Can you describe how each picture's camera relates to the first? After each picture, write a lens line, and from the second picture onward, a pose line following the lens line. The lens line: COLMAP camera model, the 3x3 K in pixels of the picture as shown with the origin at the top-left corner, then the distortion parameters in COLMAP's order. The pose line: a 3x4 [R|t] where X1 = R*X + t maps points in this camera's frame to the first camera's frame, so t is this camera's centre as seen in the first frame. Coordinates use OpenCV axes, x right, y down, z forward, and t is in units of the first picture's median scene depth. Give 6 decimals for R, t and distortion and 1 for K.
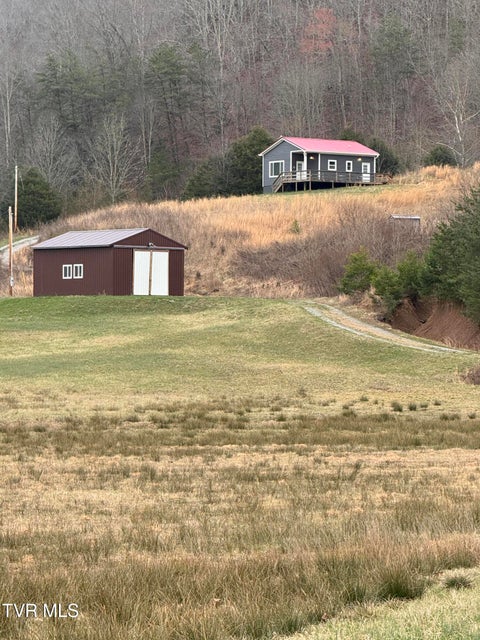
lens RADIAL K [[2831.3, 0, 240.8], [0, 2831.3, 319.9], [0, 0, 1]] dist [0.290171, 0.000000]
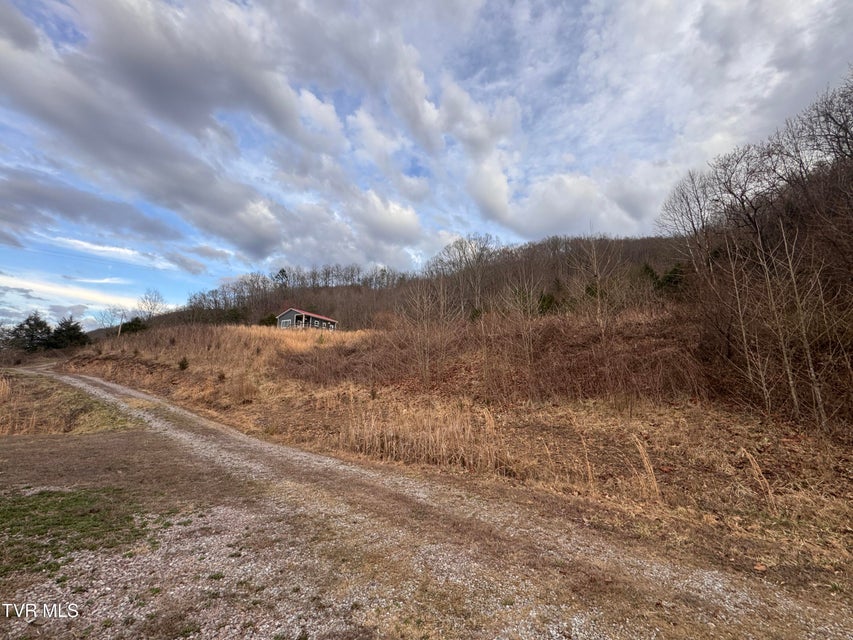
lens RADIAL K [[343.7, 0, 447.1], [0, 343.7, 317.5], [0, 0, 1]] dist [-0.004176, 0.001715]
pose [[0.866369, 0.099240, 0.489445, -0.005696], [-0.003572, 0.981263, -0.192639, -0.008667], [-0.499392, 0.165148, 0.850490, 0.548232]]
